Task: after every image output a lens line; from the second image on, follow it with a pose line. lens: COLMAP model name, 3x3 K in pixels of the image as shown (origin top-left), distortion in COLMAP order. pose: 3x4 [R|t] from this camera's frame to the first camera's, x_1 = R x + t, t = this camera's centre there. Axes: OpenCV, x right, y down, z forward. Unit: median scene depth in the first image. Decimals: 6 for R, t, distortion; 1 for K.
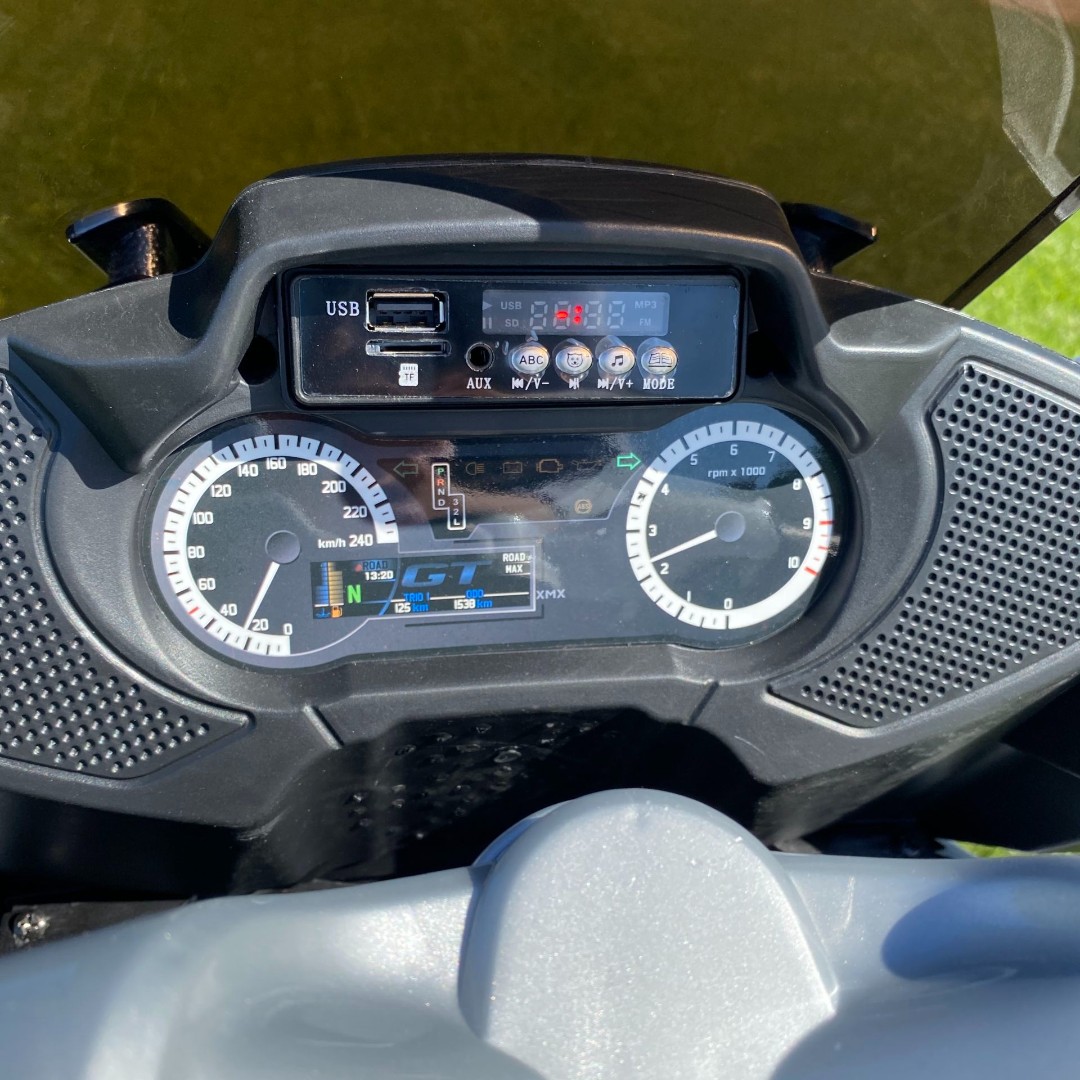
lens RADIAL K [[1113.6, 0, 542.2], [0, 1113.6, 541.8], [0, 0, 1]] dist [-0.001709, 0.000000]
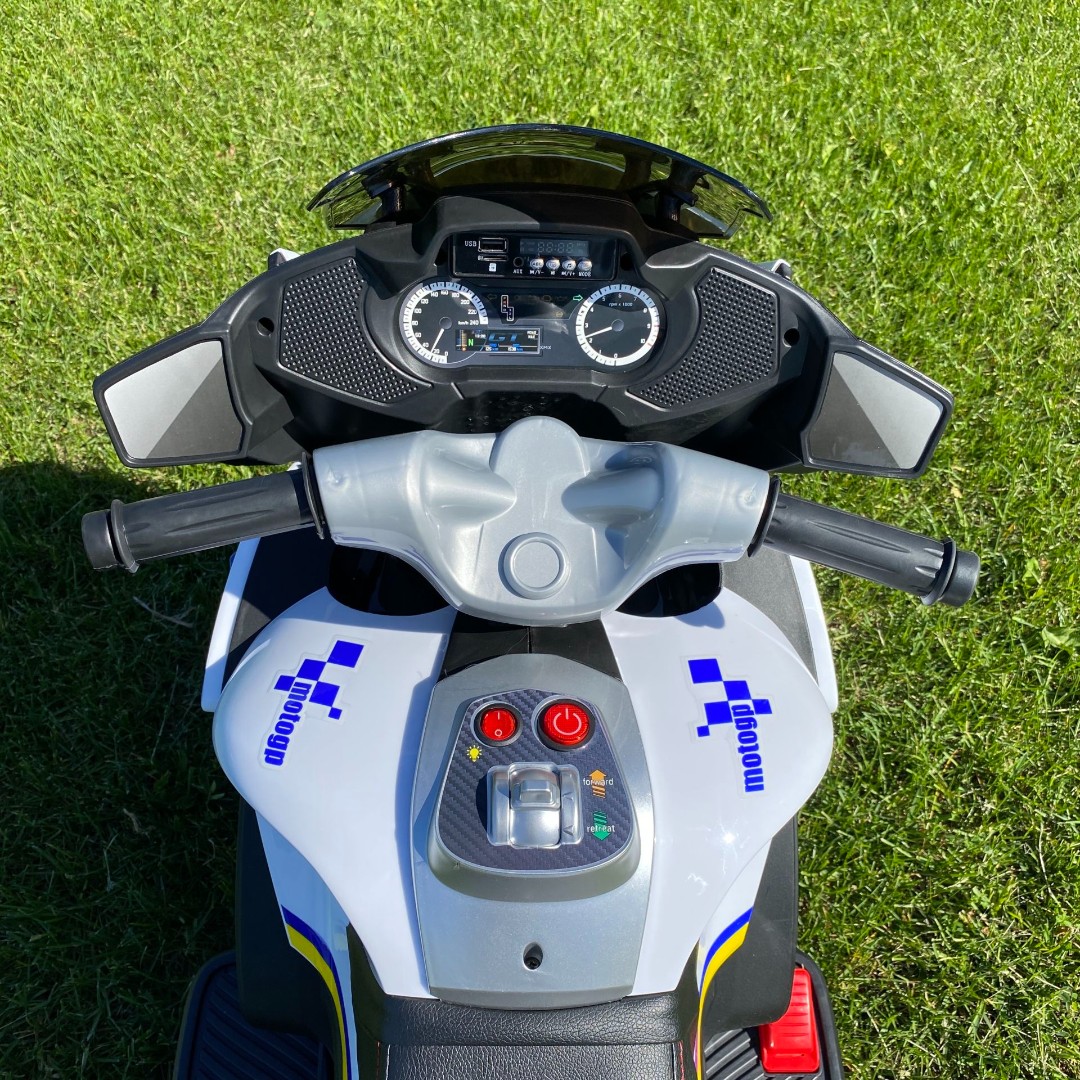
lens RADIAL K [[1113.6, 0, 539.7], [0, 1113.6, 499.3], [0, 0, 1]] dist [-0.001709, 0.000000]
pose [[0.989713, 0.088962, -0.112046, 0.330218], [-0.061515, 0.971686, 0.228126, -0.208223], [0.129168, -0.218886, 0.967163, -1.662053]]
